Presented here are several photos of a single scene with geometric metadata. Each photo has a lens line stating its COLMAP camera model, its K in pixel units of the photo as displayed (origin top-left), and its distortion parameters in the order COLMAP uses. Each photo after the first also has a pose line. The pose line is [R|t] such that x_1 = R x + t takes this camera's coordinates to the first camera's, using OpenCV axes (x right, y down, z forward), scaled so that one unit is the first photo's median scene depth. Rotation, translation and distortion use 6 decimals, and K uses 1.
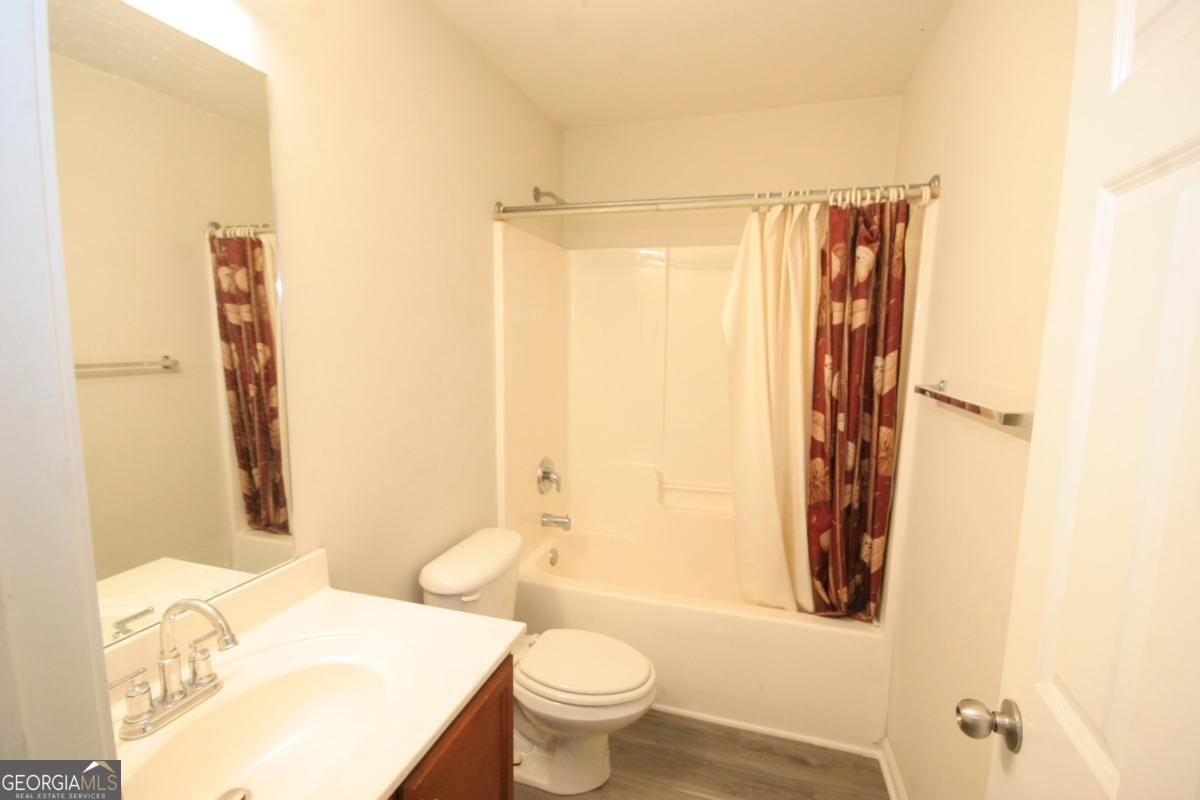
lens RADIAL K [[555.8, 0, 598.4], [0, 555.8, 407.0], [0, 0, 1]] dist [-0.002321, -0.000708]
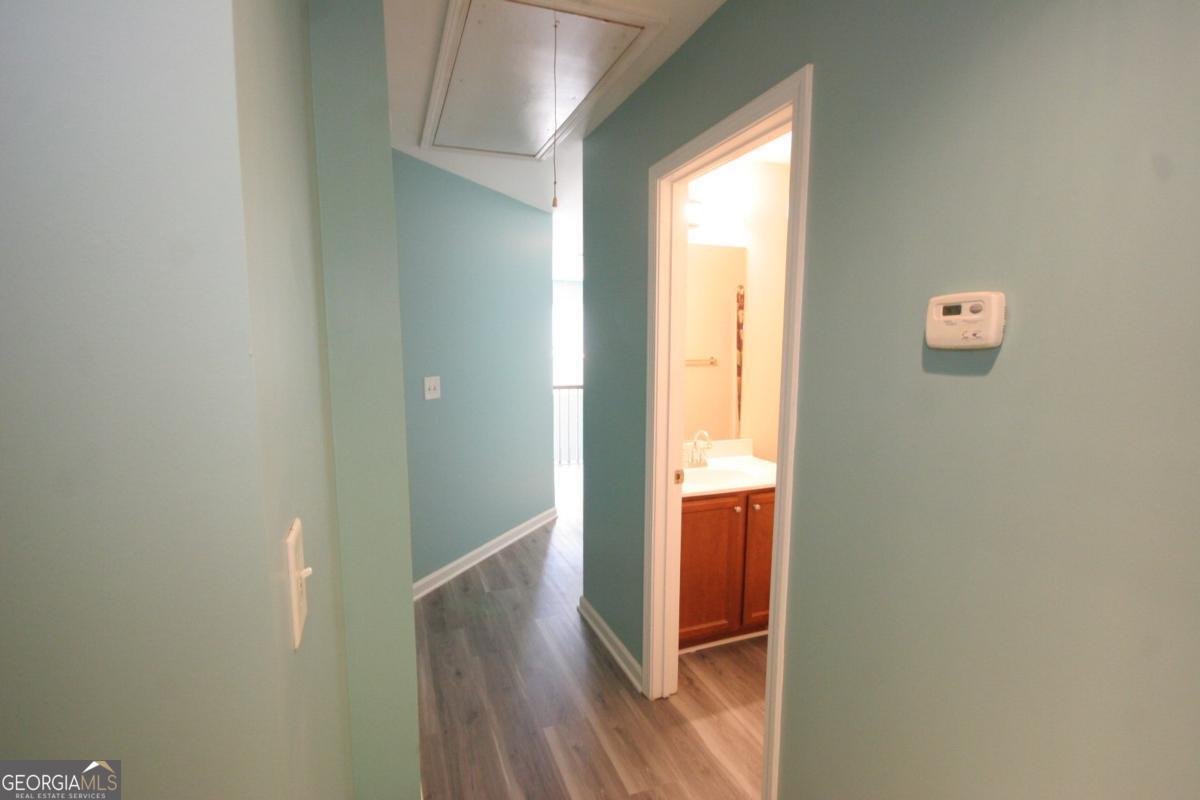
lens RADIAL K [[539.3, 0, 573.1], [0, 539.3, 415.4], [0, 0, 1]] dist [0.000755, -0.000023]
pose [[0.596195, 0.095322, -0.797161, 0.466455], [-0.090156, 0.994595, 0.051504, 0.059226], [0.797762, 0.041162, 0.601566, -0.528688]]
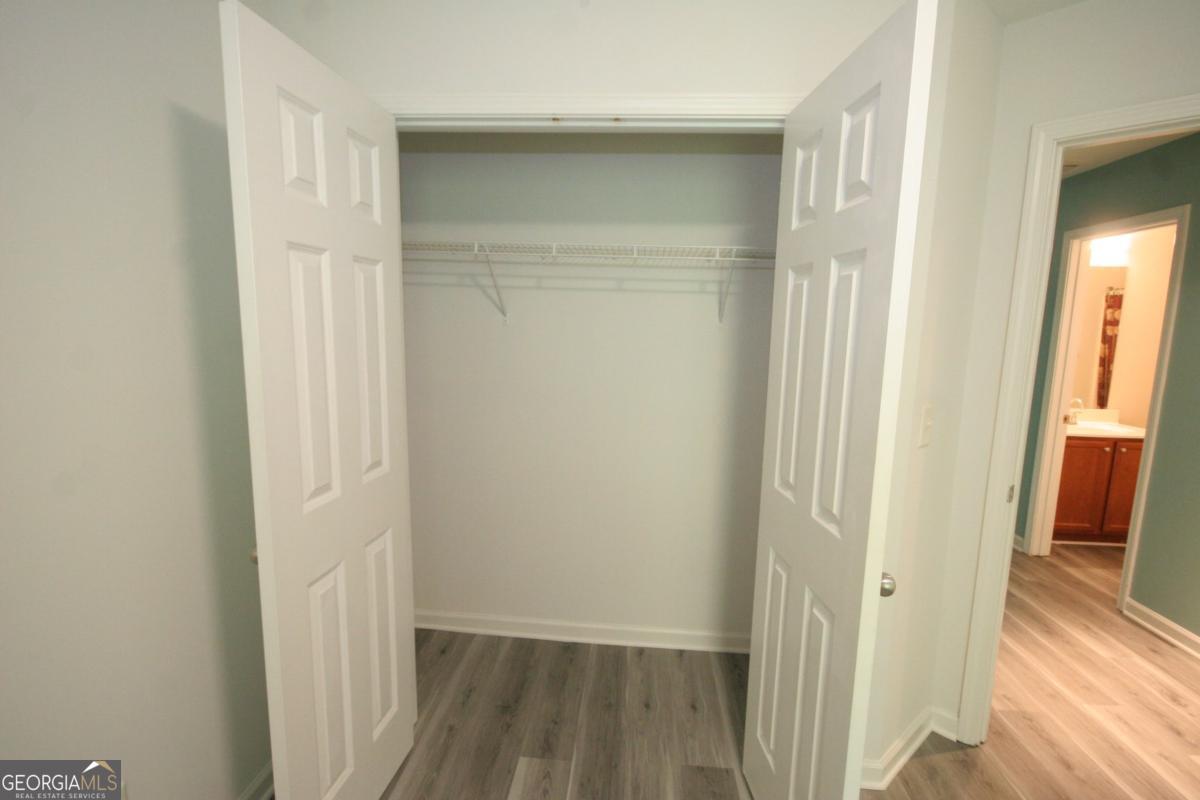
lens RADIAL K [[555.8, 0, 598.4], [0, 555.8, 407.0], [0, 0, 1]] dist [-0.002321, -0.000708]
pose [[0.227745, 0.131711, -0.964772, 0.990238], [-0.137884, 0.985187, 0.101949, 0.176069], [0.963909, 0.109809, 0.242532, -1.382961]]
